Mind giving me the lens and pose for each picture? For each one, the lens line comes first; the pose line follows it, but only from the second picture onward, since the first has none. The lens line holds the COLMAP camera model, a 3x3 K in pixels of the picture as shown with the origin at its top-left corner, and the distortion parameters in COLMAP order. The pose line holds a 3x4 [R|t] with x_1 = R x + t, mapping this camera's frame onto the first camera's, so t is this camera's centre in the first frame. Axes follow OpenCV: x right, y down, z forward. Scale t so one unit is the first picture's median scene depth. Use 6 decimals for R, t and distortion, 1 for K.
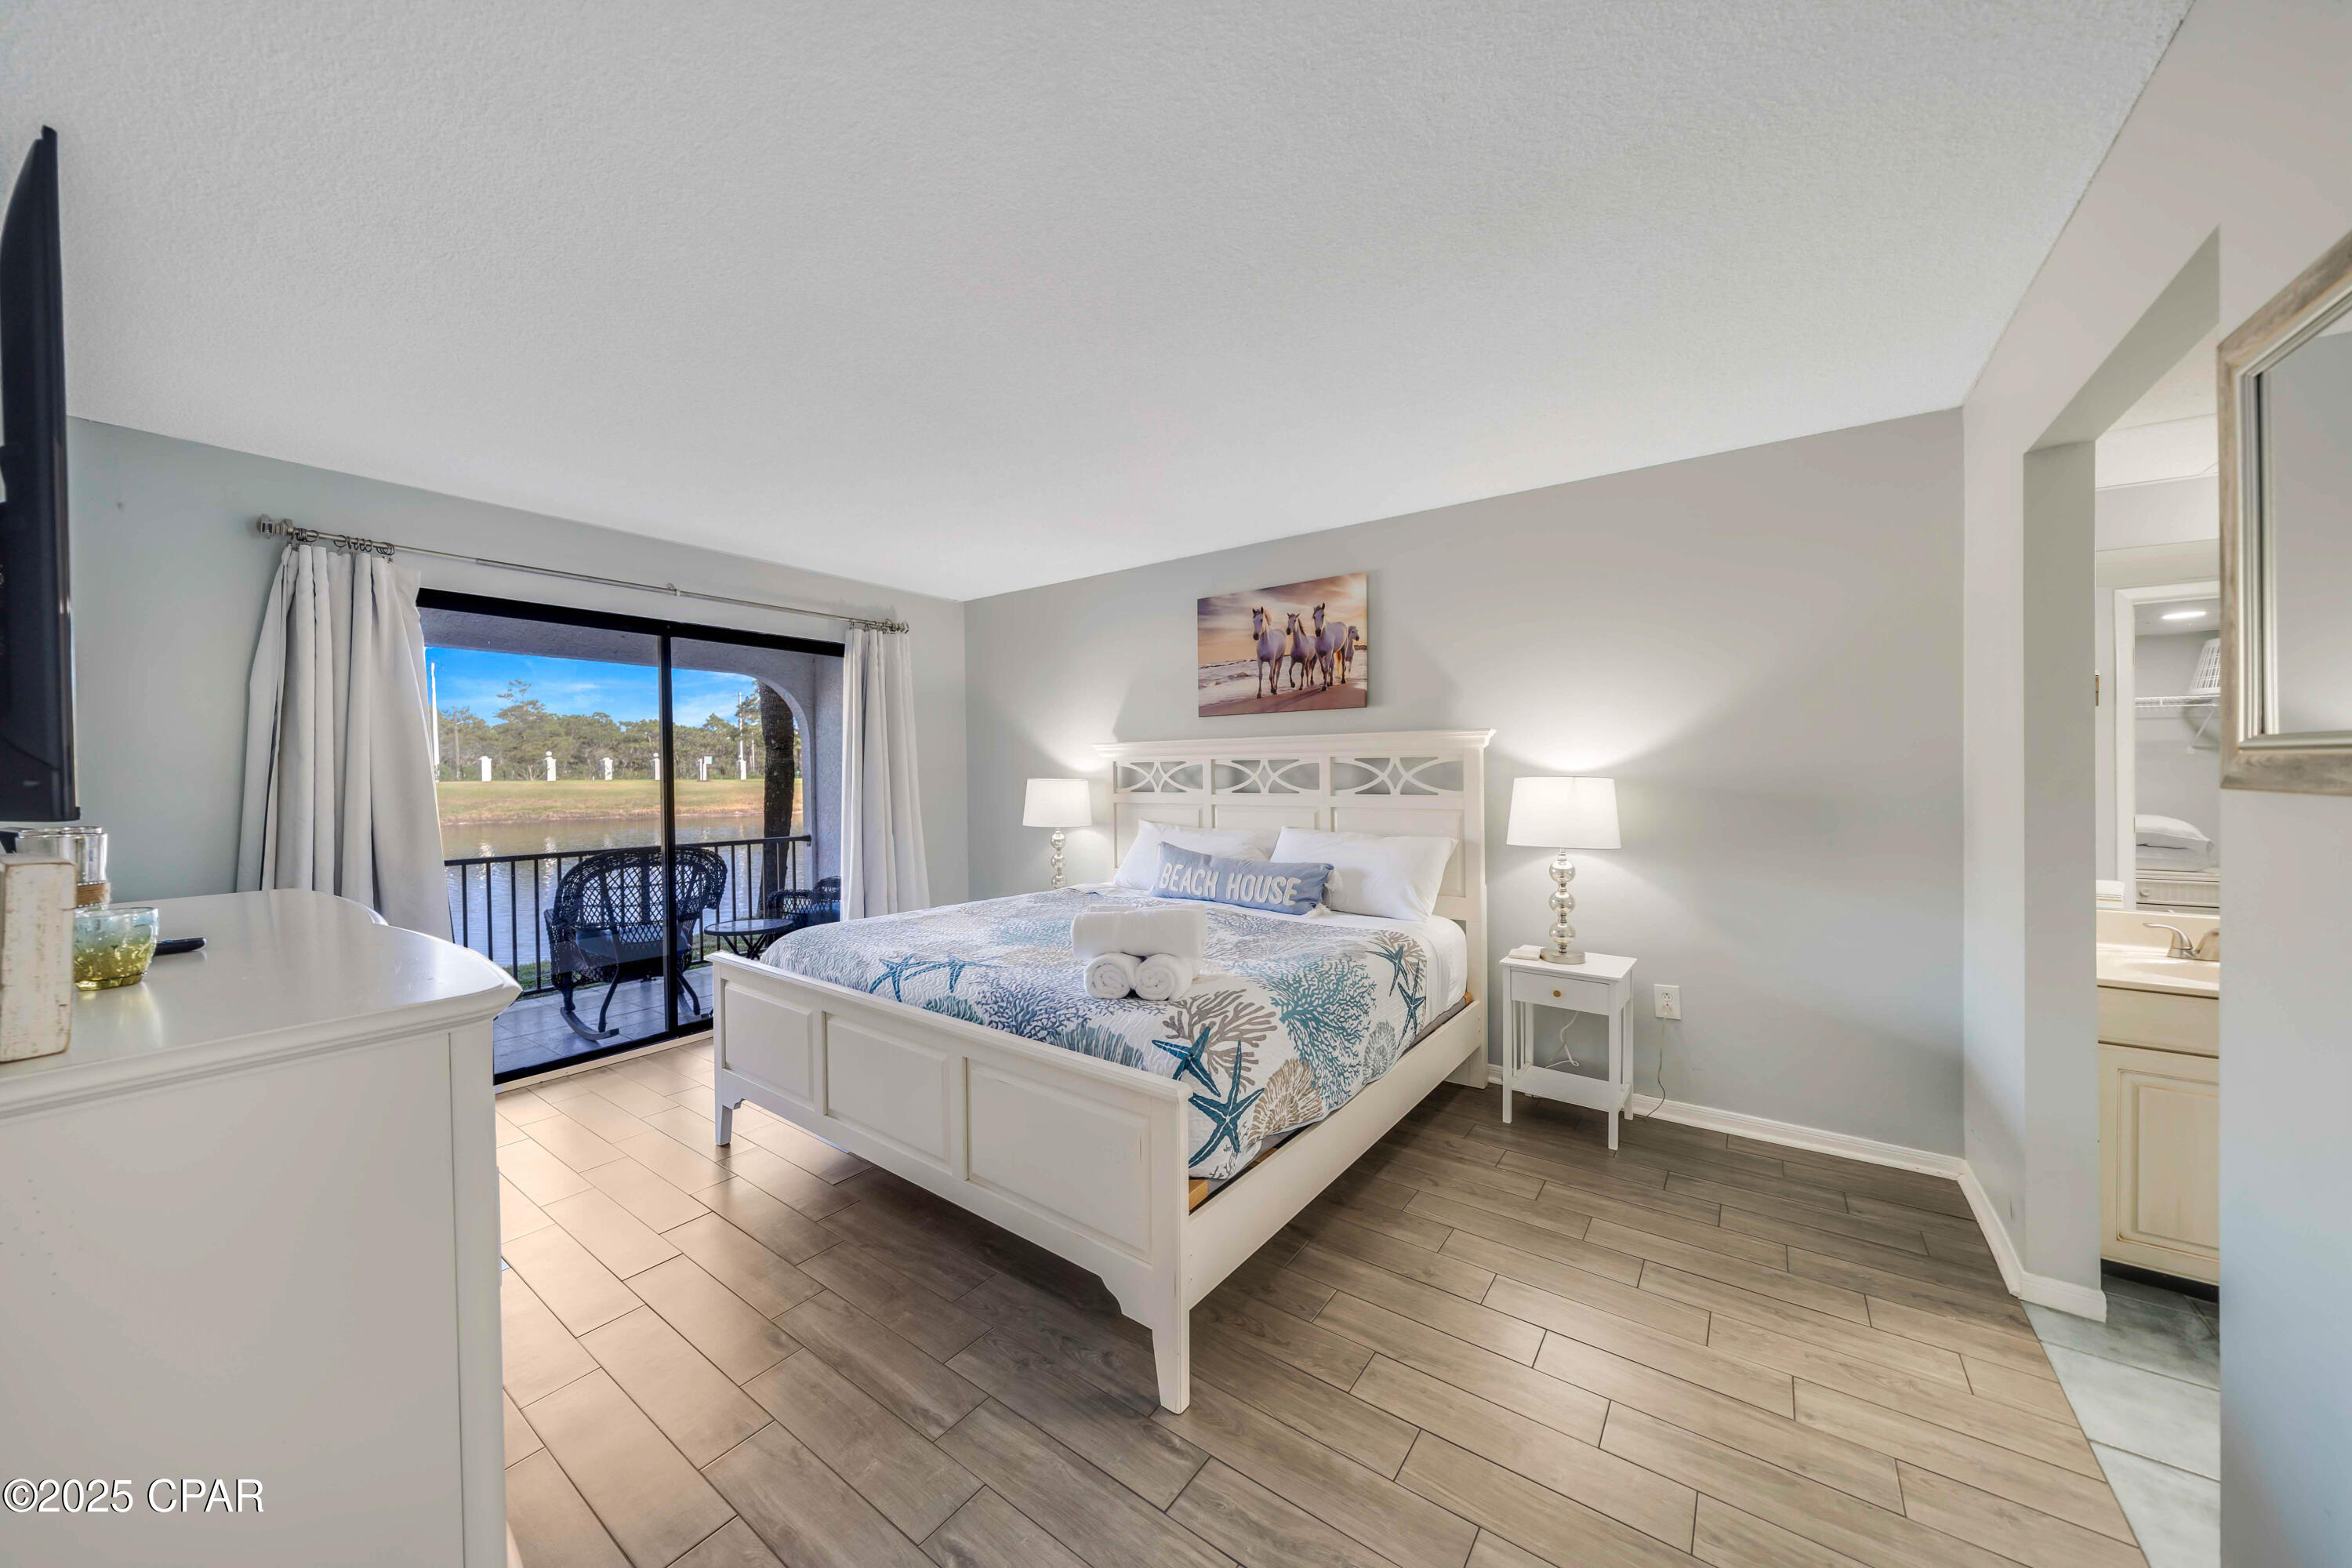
lens RADIAL K [[811.9, 0, 1161.8], [0, 811.9, 782.1], [0, 0, 1]] dist [-0.001307, -0.000151]
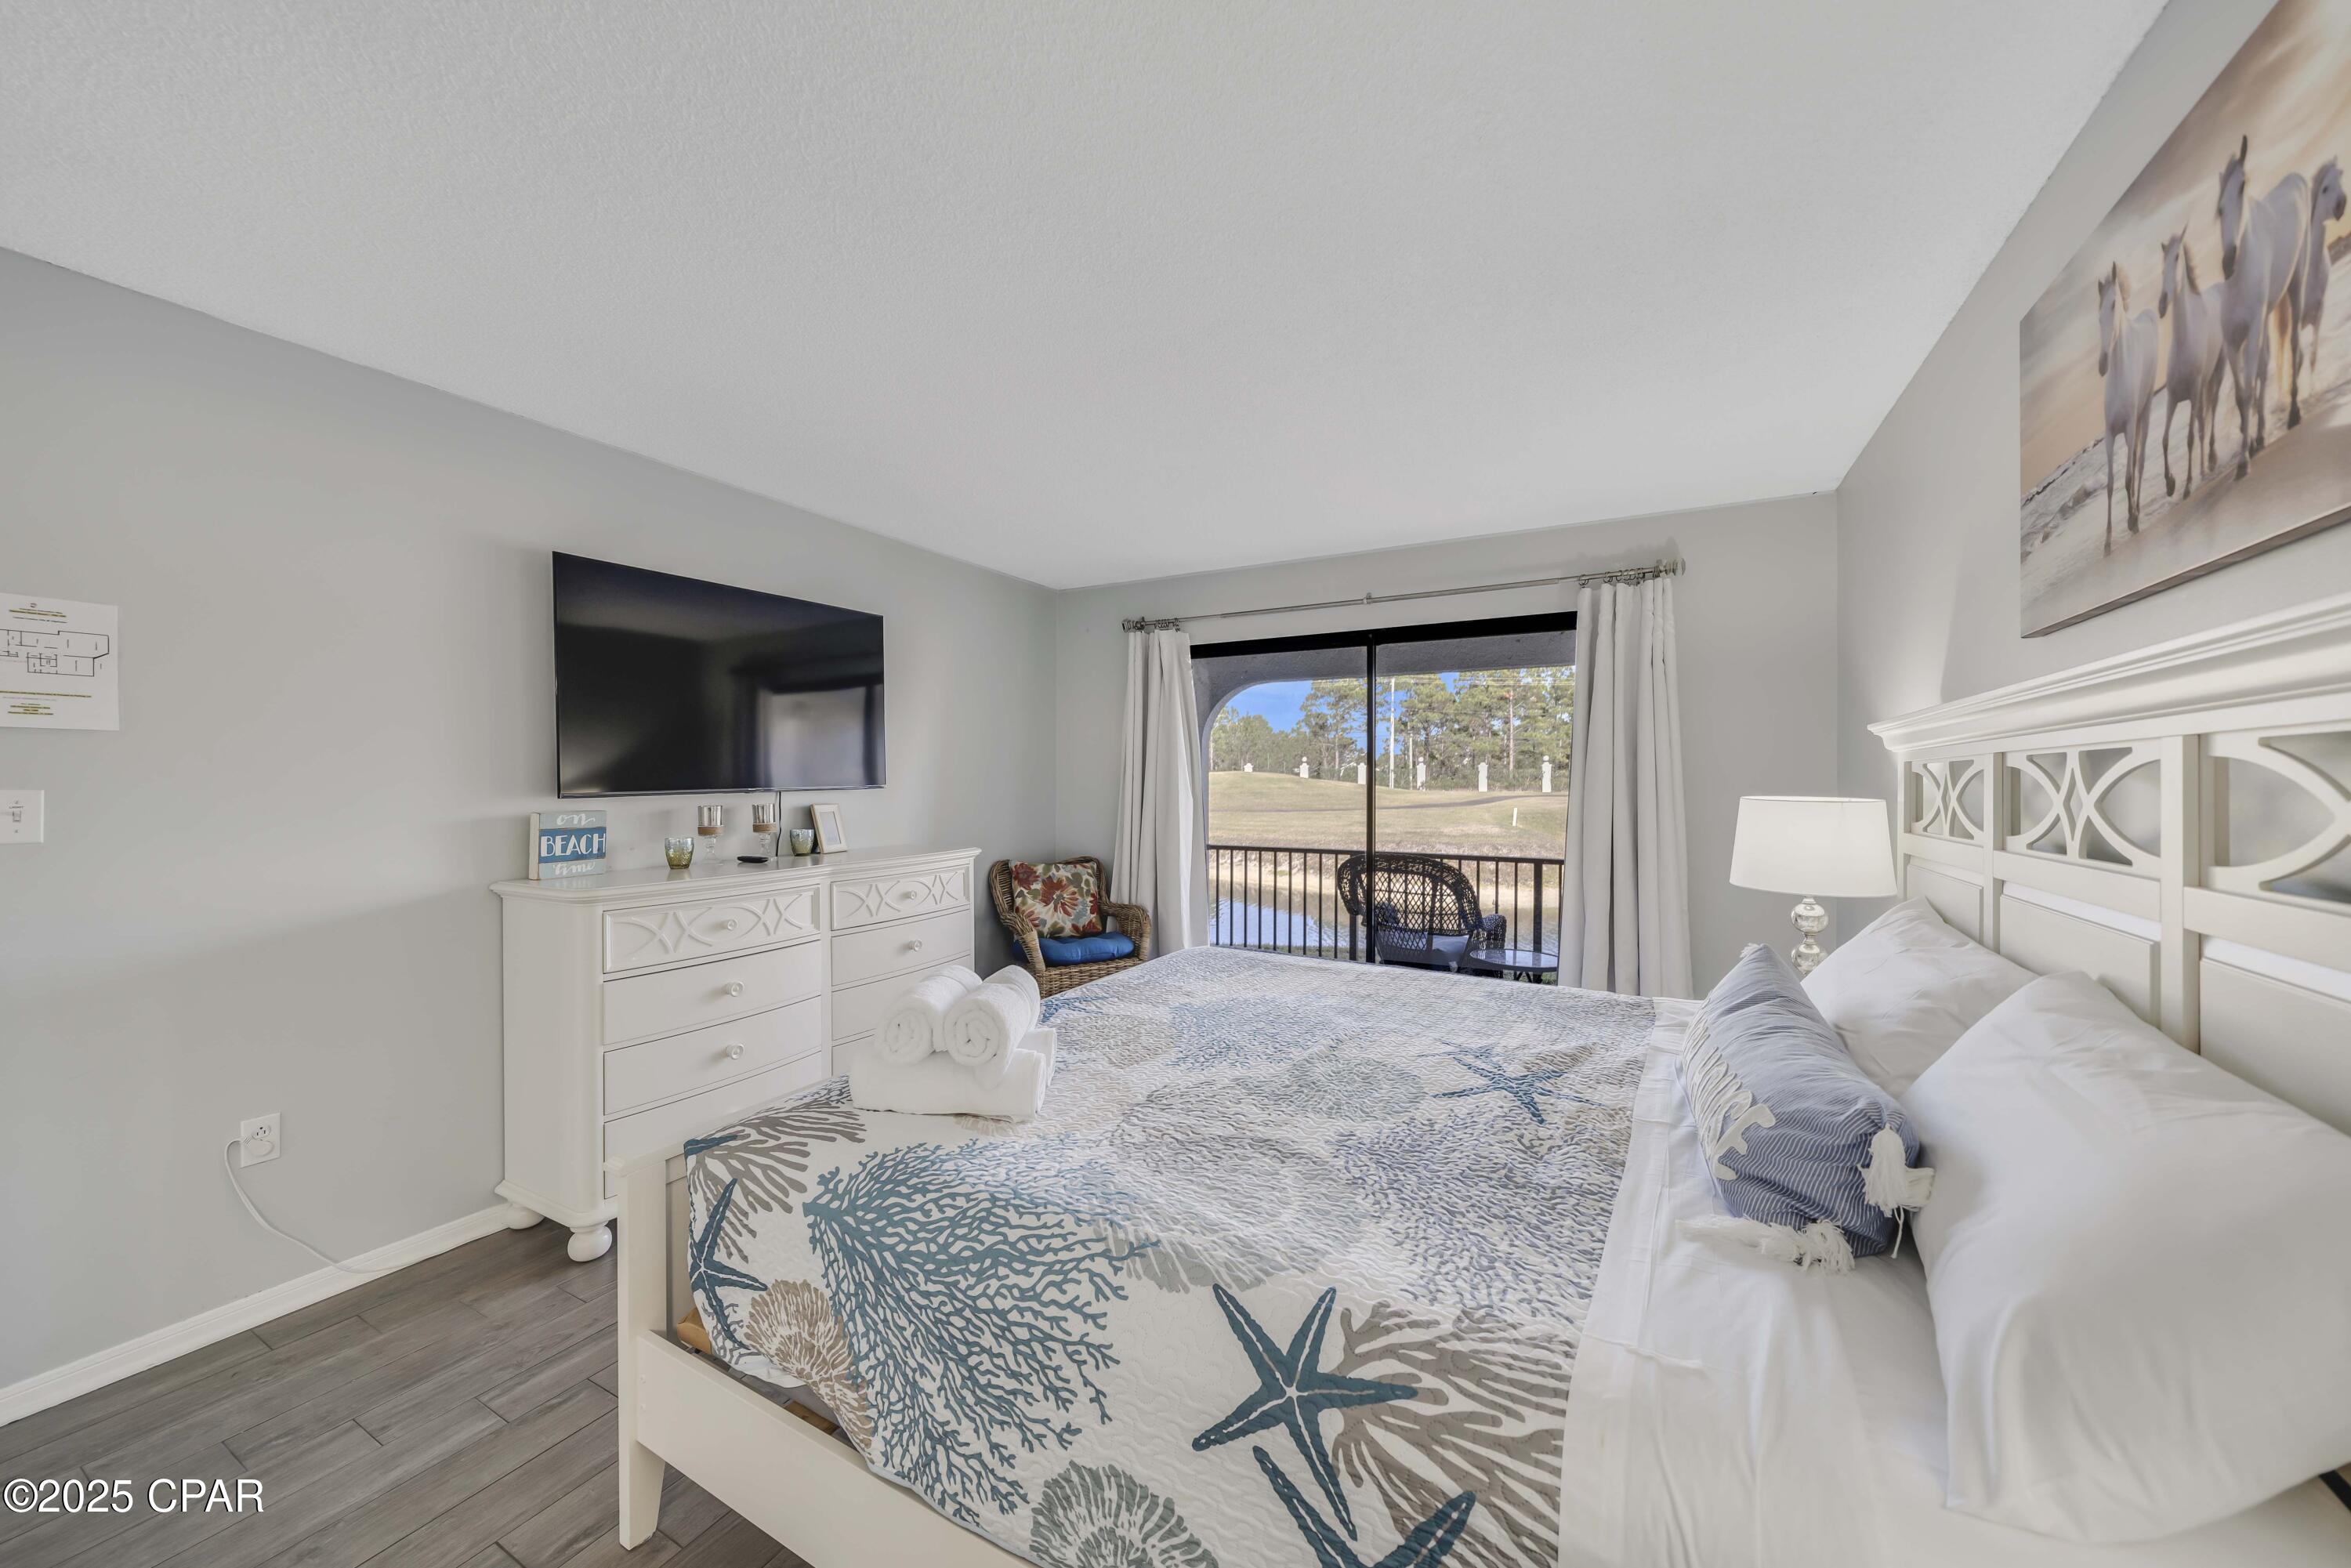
lens RADIAL K [[855.0, 0, 1159.9], [0, 855.0, 786.7], [0, 0, 1]] dist [-0.001787, -0.000149]
pose [[0.129581, 0.013464, -0.991477, 0.433315], [-0.015317, 0.999816, 0.011575, -0.012989], [0.991450, 0.013687, 0.129764, 0.640617]]
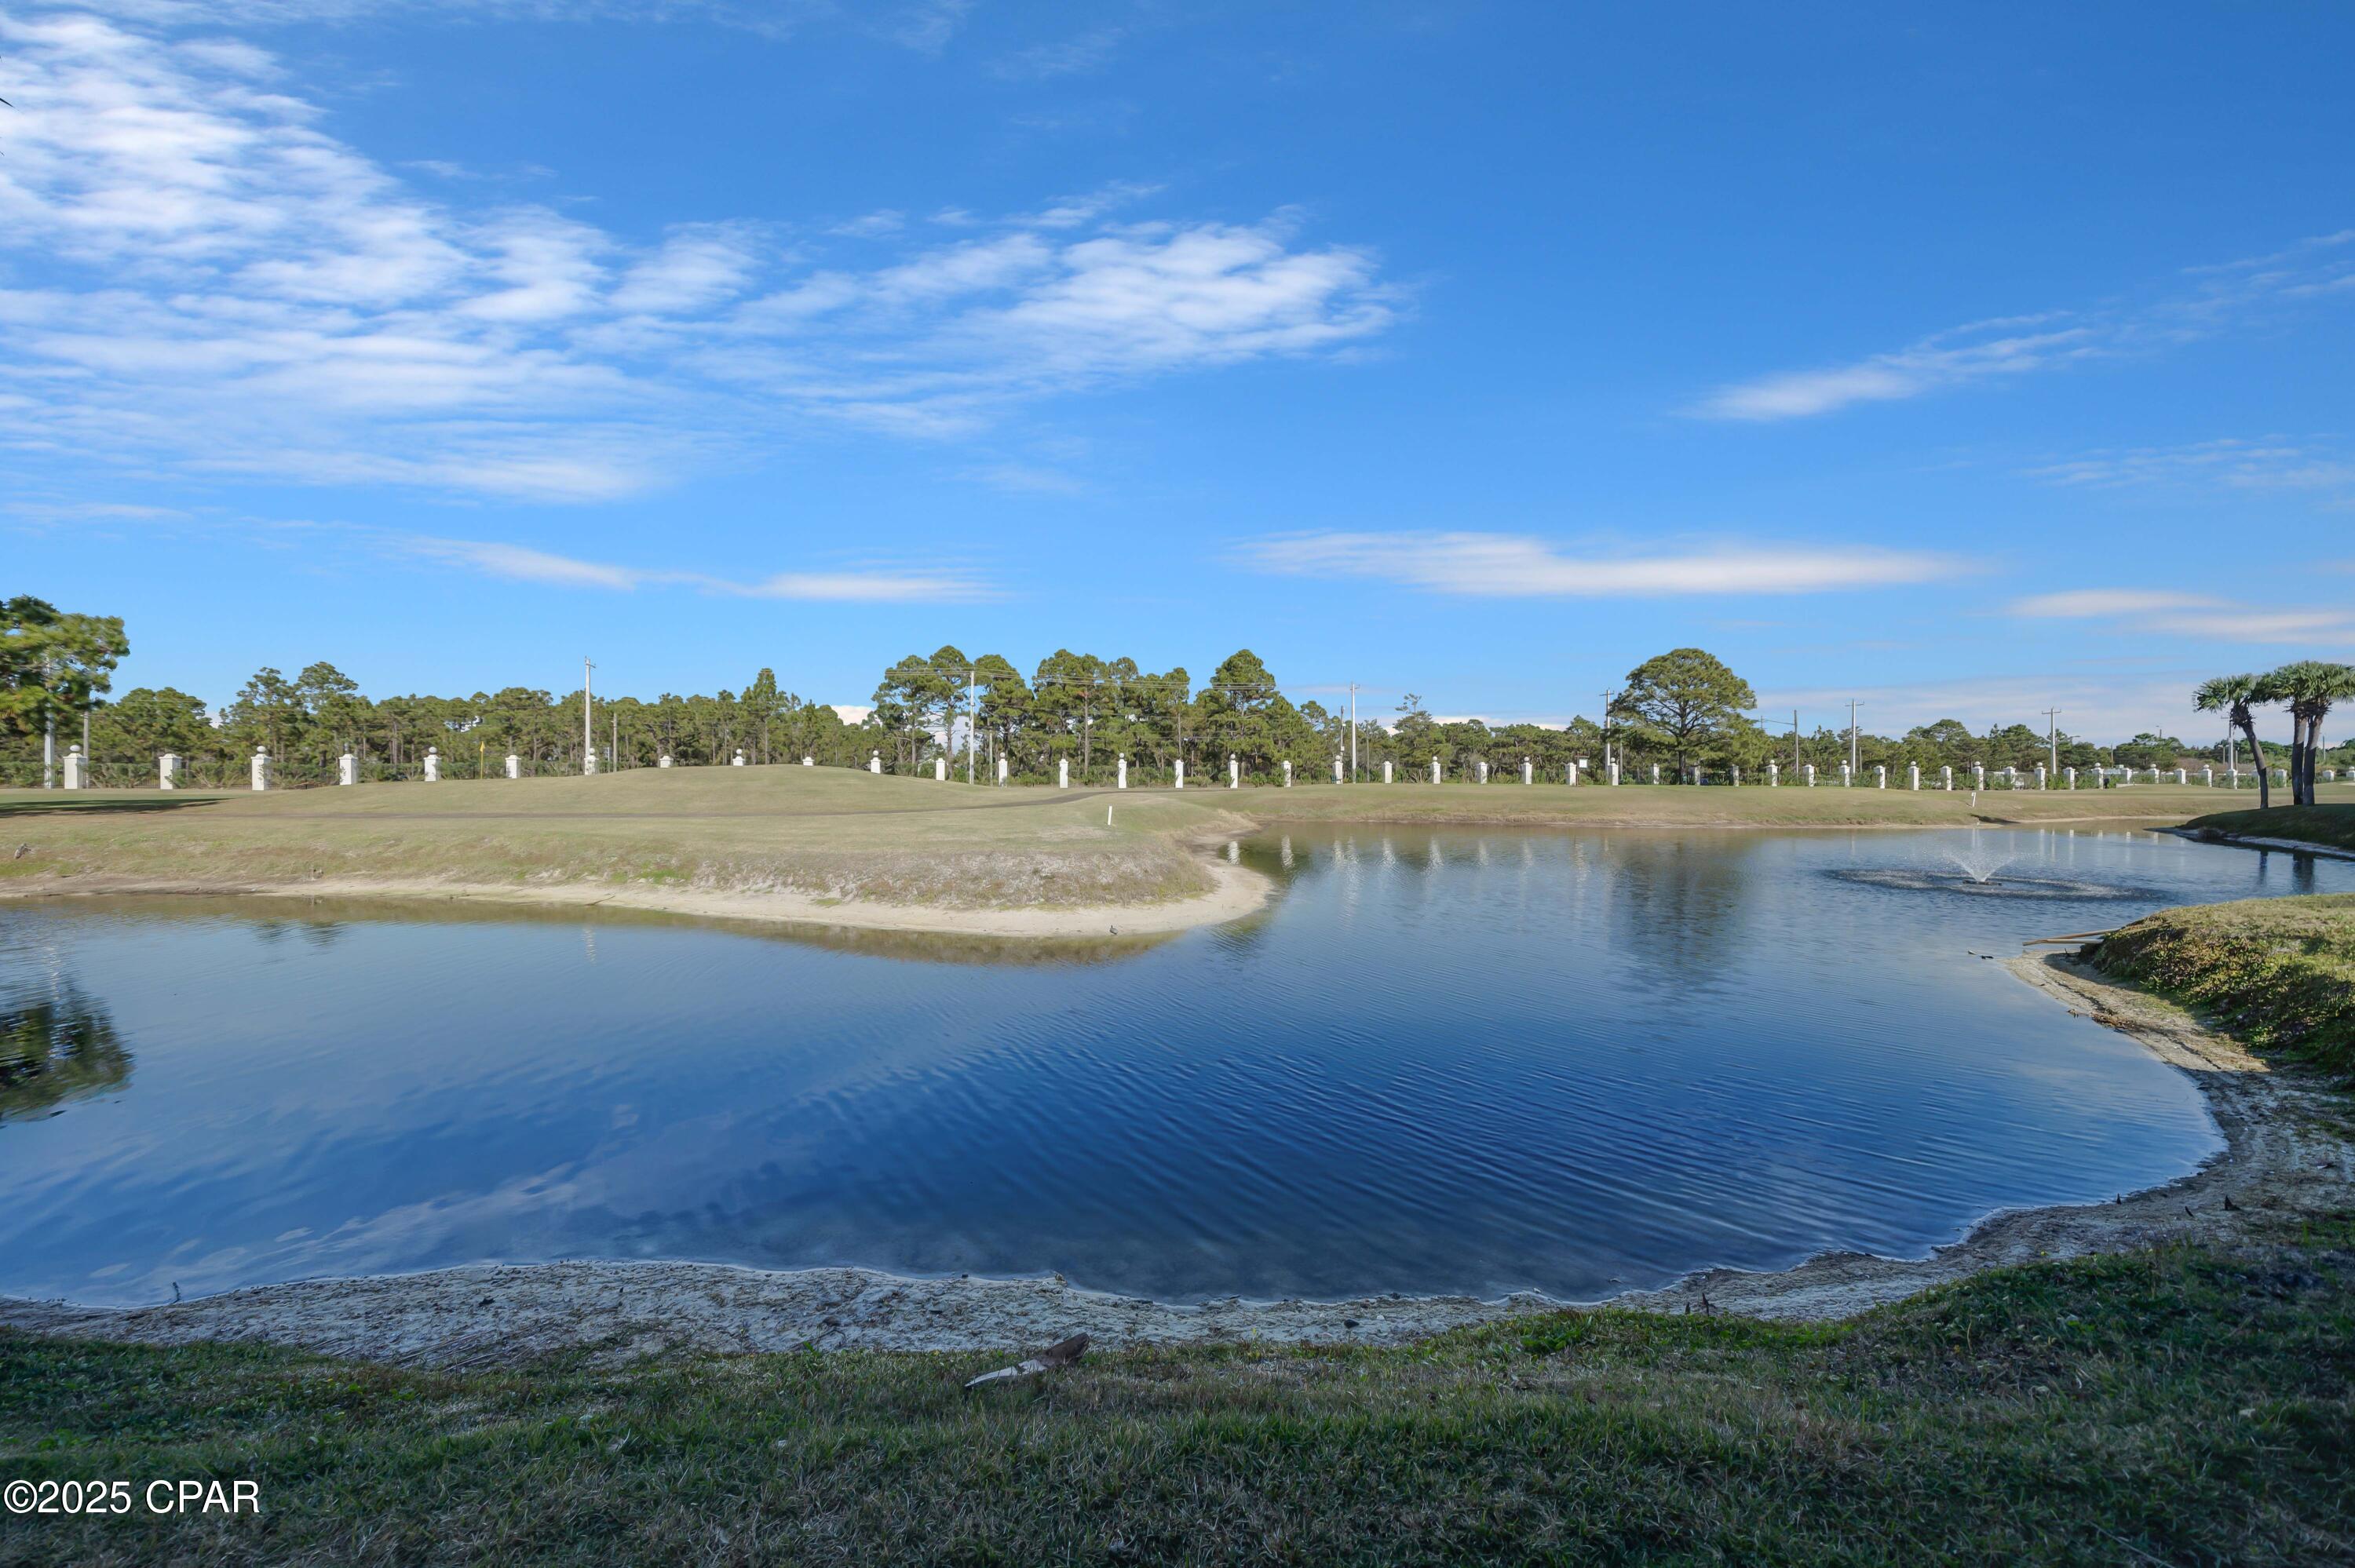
lens RADIAL K [[846.7, 0, 1177.5], [0, 846.7, 784.0], [0, 0, 1]] dist [0.000641, -0.000218]
pose [[0.593328, 0.013290, -0.804851, -1.076861], [-0.017281, 0.999844, 0.003771, 0.005948], [0.804775, 0.011672, 0.593465, 1.203404]]
